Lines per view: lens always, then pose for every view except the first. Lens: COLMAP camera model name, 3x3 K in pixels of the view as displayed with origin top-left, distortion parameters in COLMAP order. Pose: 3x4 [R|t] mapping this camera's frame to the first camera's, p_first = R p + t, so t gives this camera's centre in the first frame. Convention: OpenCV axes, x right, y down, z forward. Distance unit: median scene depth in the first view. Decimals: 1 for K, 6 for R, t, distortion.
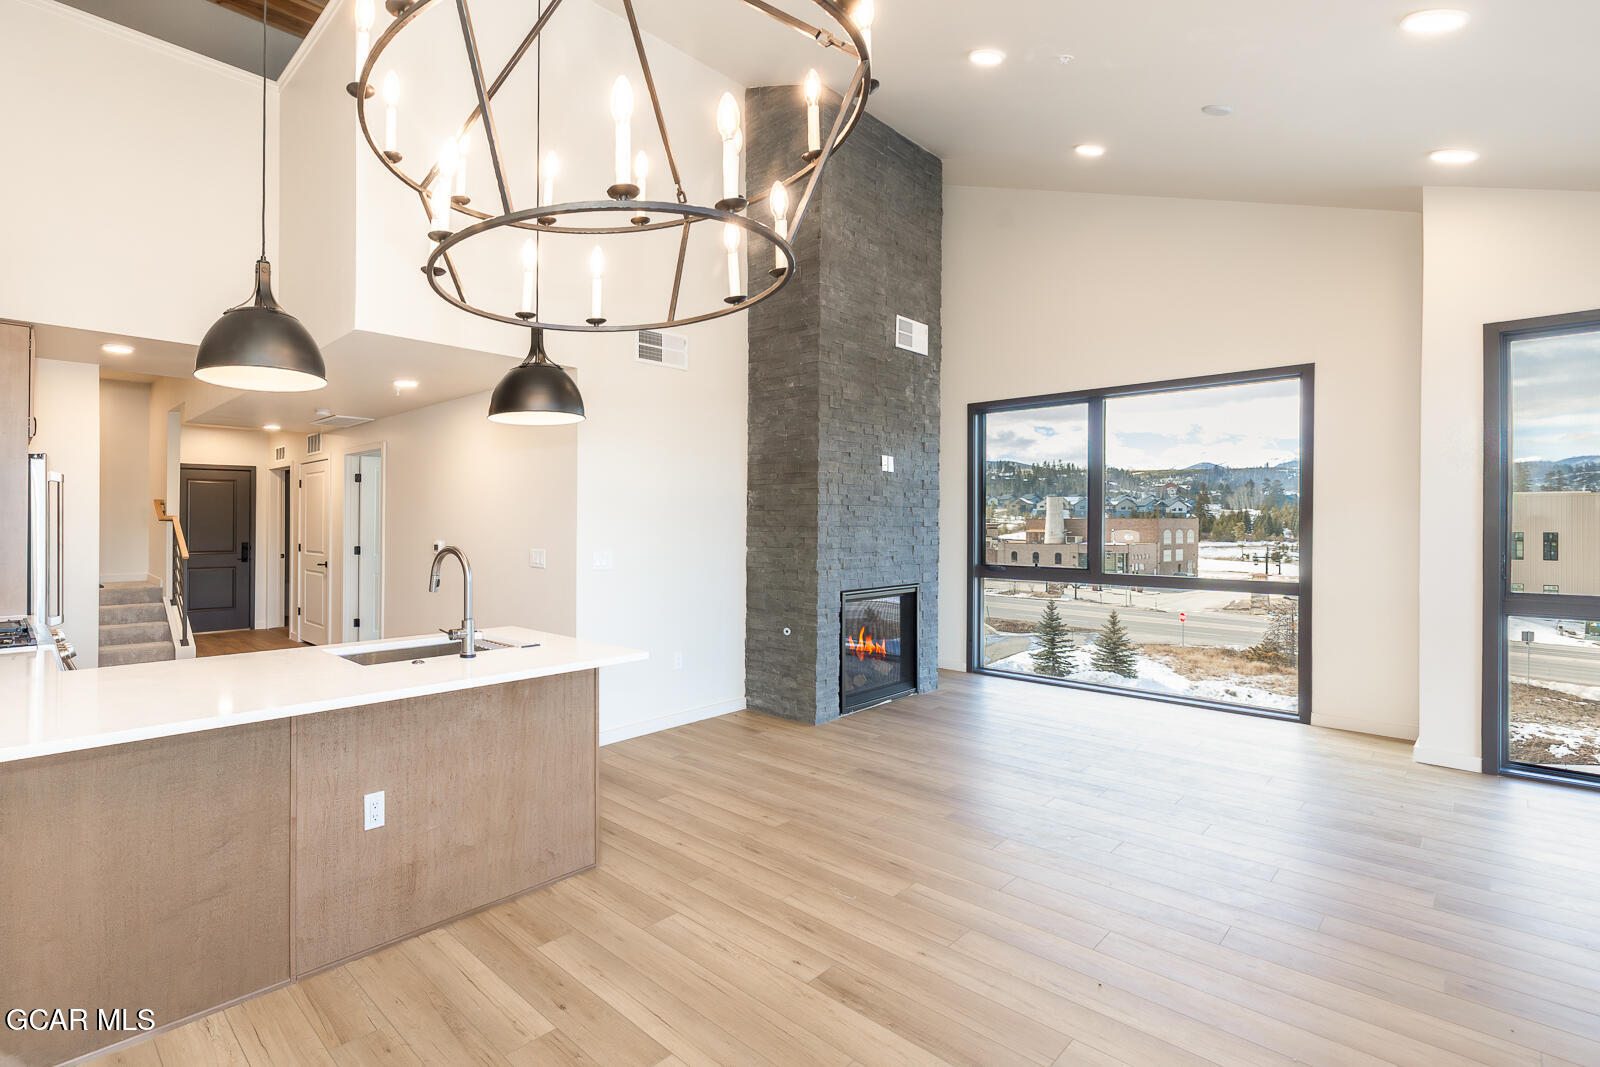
lens RADIAL K [[762.4, 0, 548.8], [0, 762.4, 524.3], [0, 0, 1]] dist [0.000050, 0.000668]
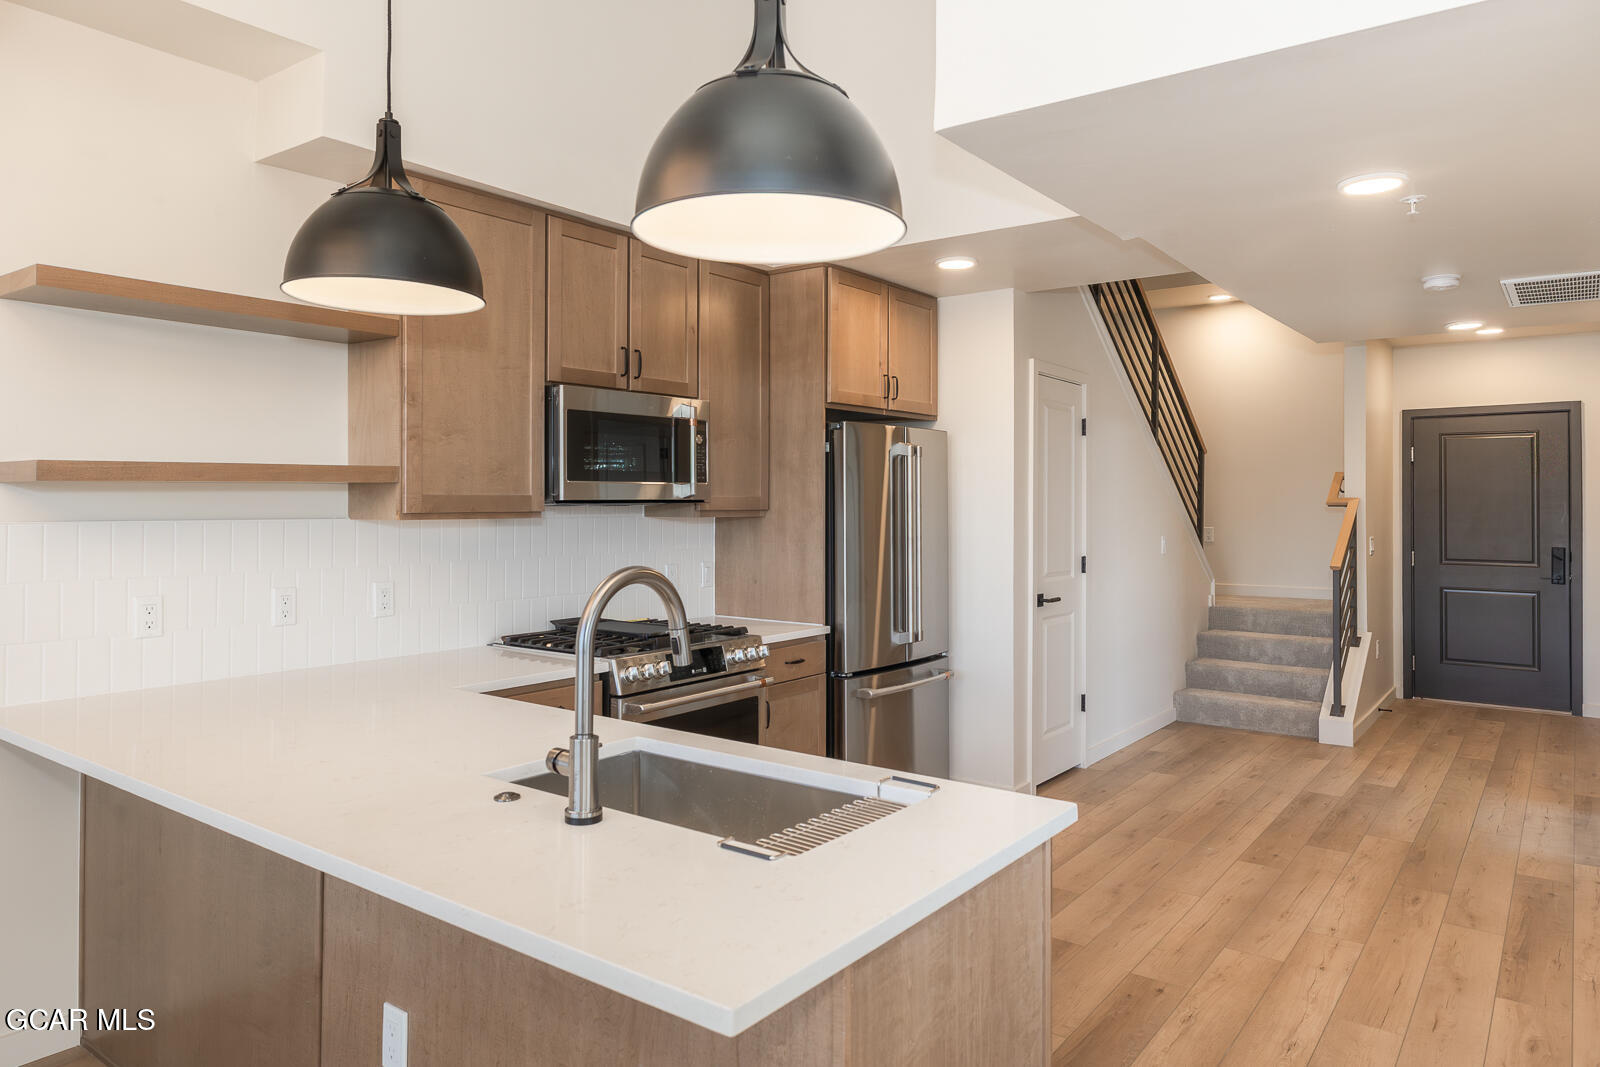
lens RADIAL K [[1057.7, 0, 821.8], [0, 1057.7, 484.9], [0, 0, 1]] dist [0.003514, 0.000005]
pose [[0.266442, -0.013935, -0.963750, 0.258090], [-0.005955, 0.999853, -0.016103, -0.006496], [0.963833, 0.010030, 0.266319, 0.460521]]
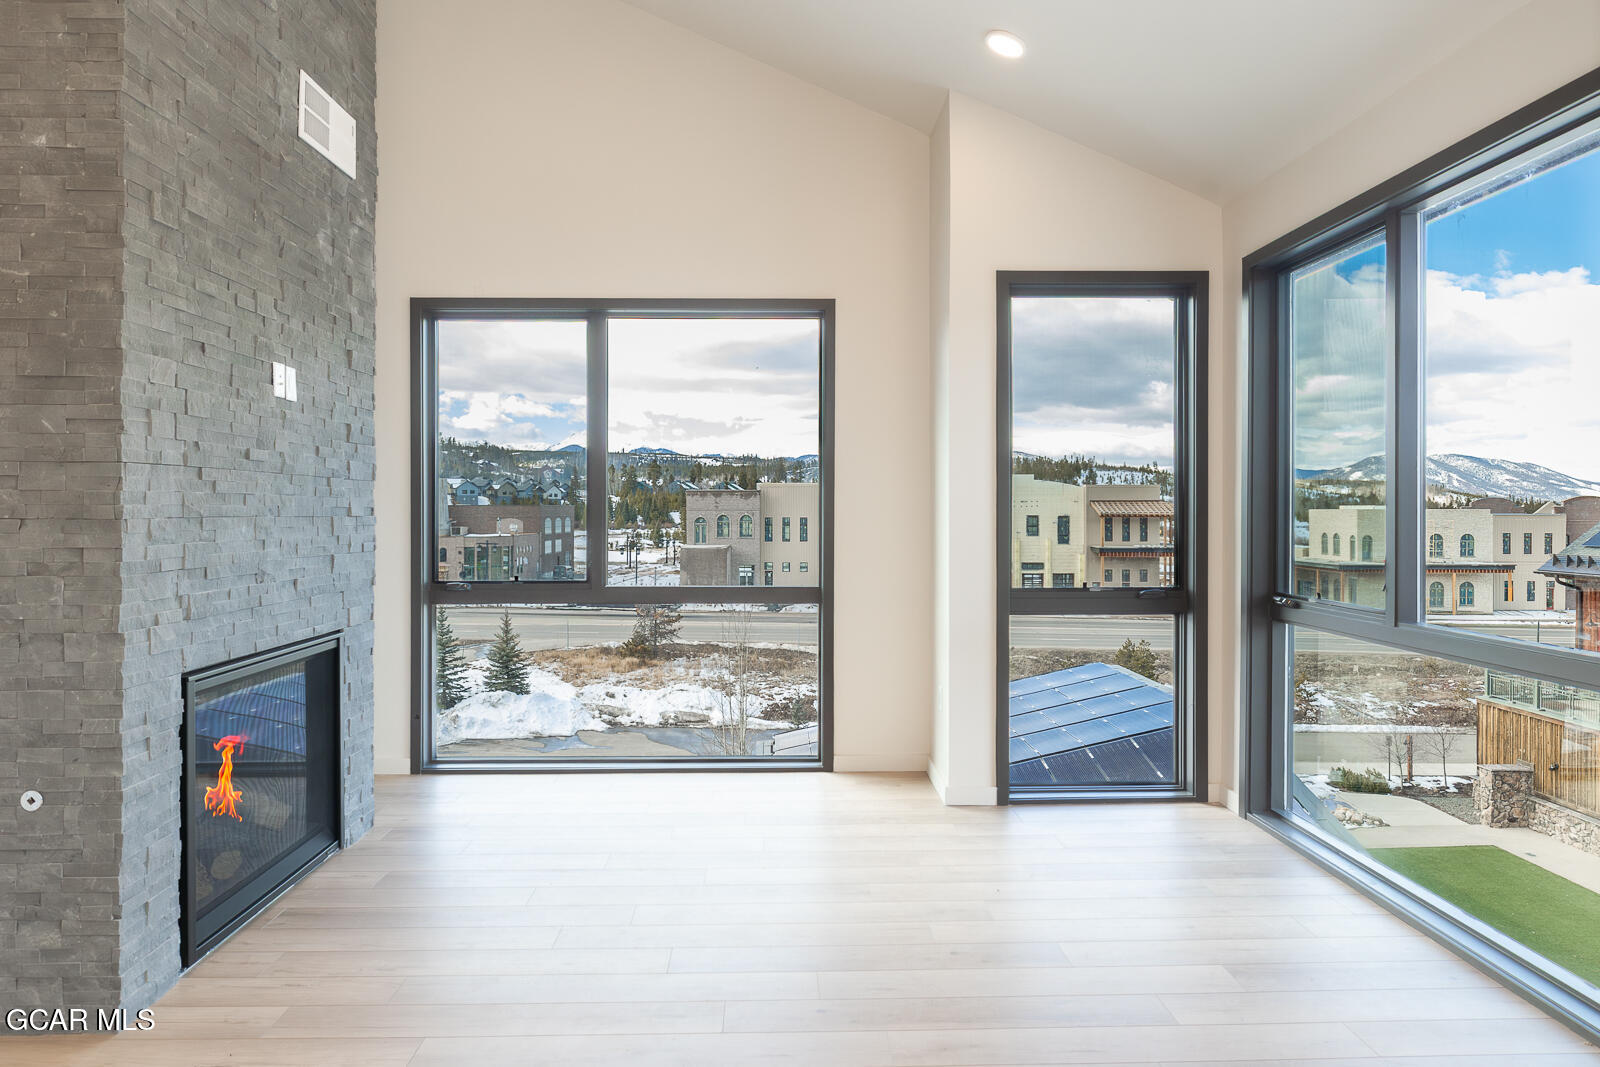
lens RADIAL K [[1062.9, 0, 780.0], [0, 1062.9, 513.2], [0, 0, 1]] dist [0.001916, 0.002160]
pose [[0.618581, -0.005299, 0.785703, 0.117267], [0.005355, 0.999982, 0.002528, 0.000582], [-0.785703, 0.002644, 0.618598, 0.349966]]
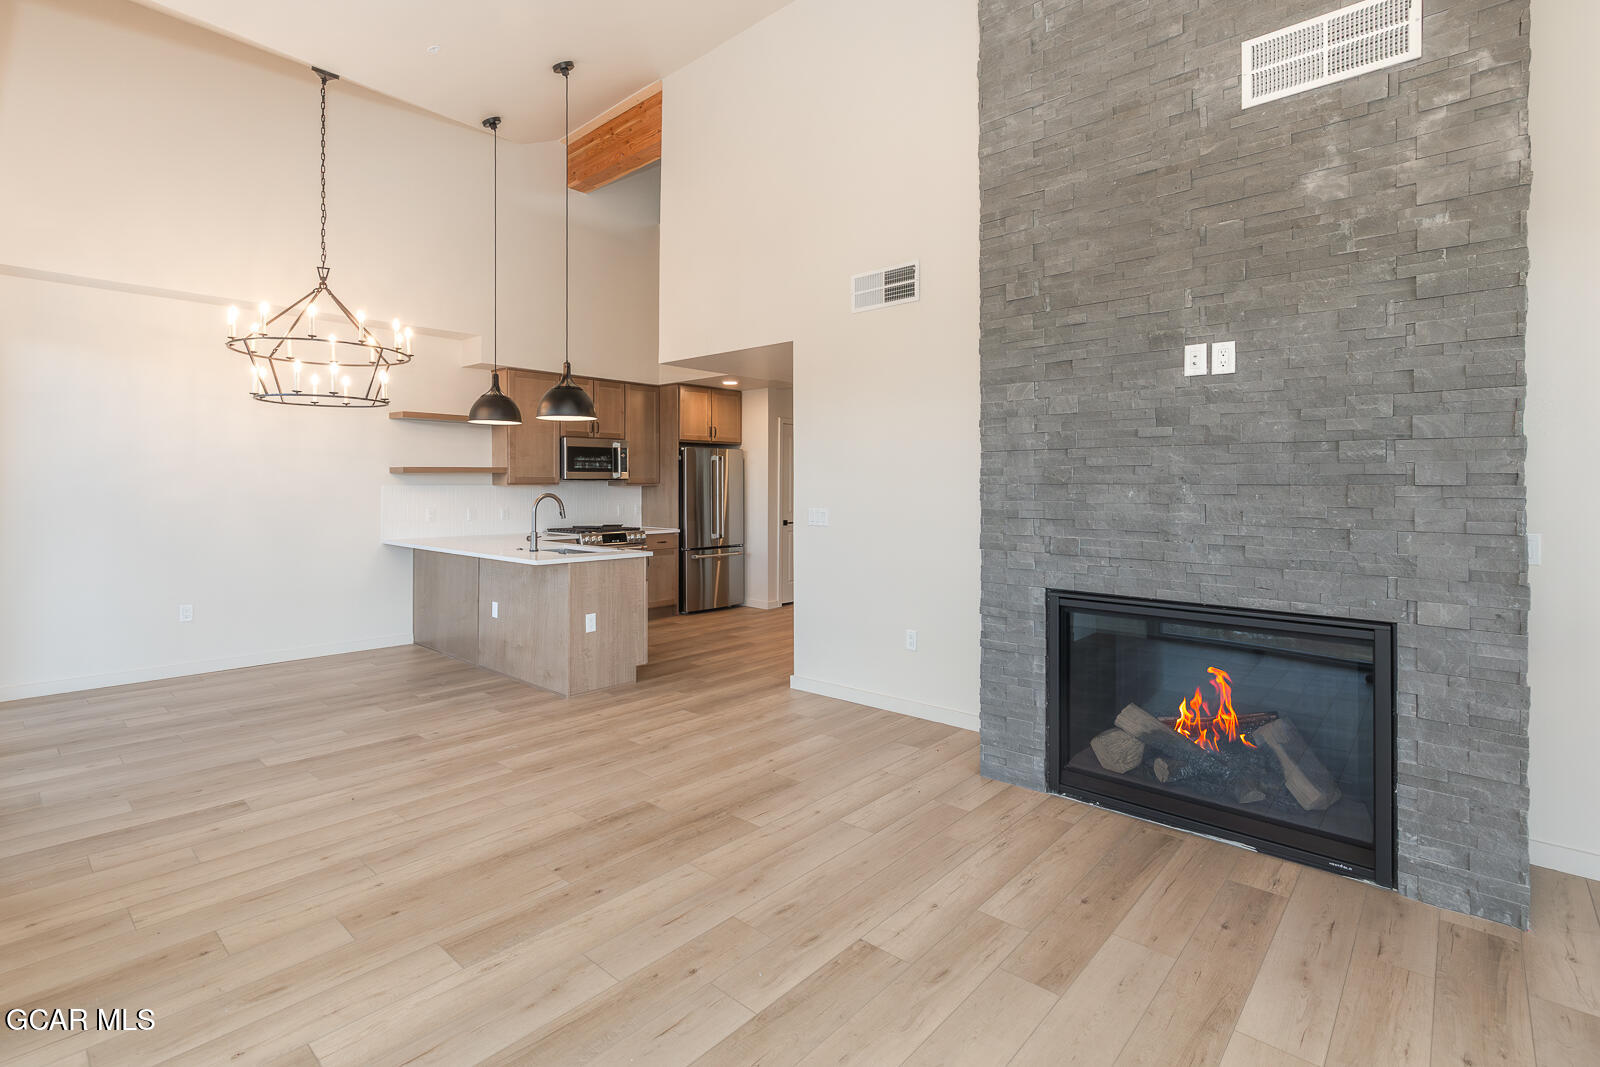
lens RADIAL K [[762.4, 0, 731.6], [0, 762.4, 488.3], [0, 0, 1]] dist [0.000050, 0.000668]
pose [[0.104095, 0.003275, -0.994562, 0.879793], [-0.002609, 0.999992, 0.003020, 0.004389], [0.994564, 0.002281, 0.104103, 0.617197]]
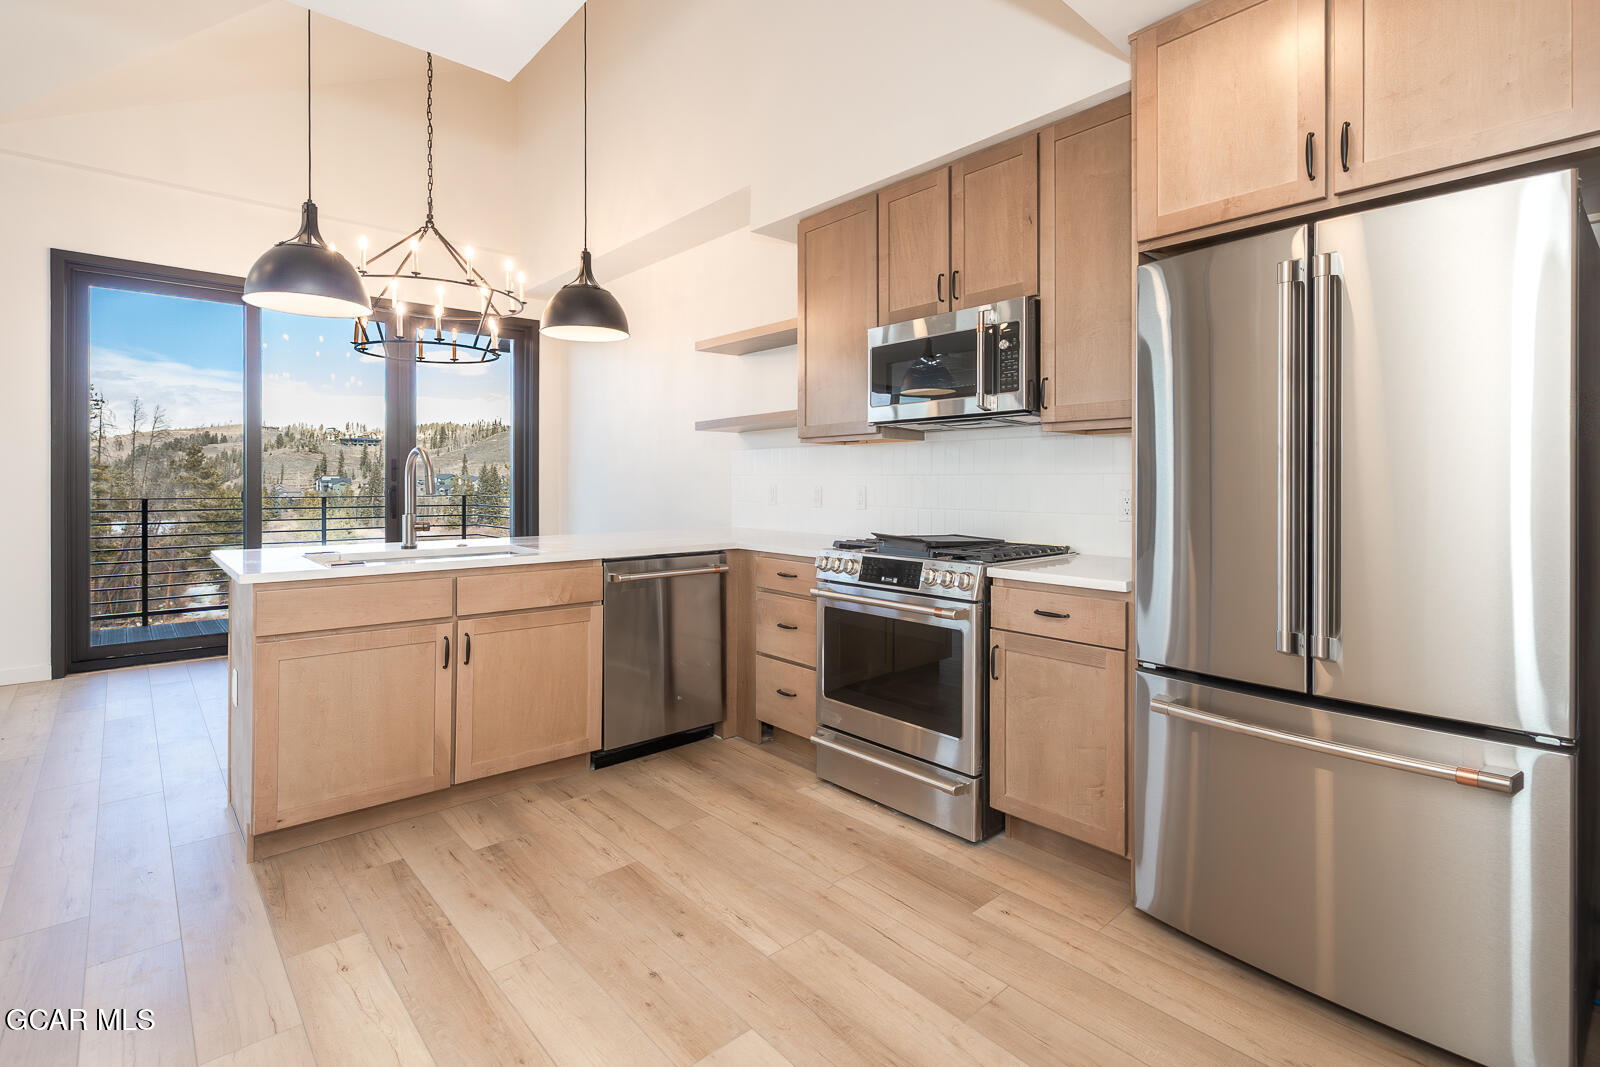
lens RADIAL K [[762.4, 0, 819.3], [0, 762.4, 484.4], [0, 0, 1]] dist [0.000050, 0.000668]
pose [[-0.998153, -0.004284, -0.060598, -0.299762], [-0.004777, 0.999957, 0.007988, 0.033310], [0.060562, 0.008263, -0.998130, 1.013795]]
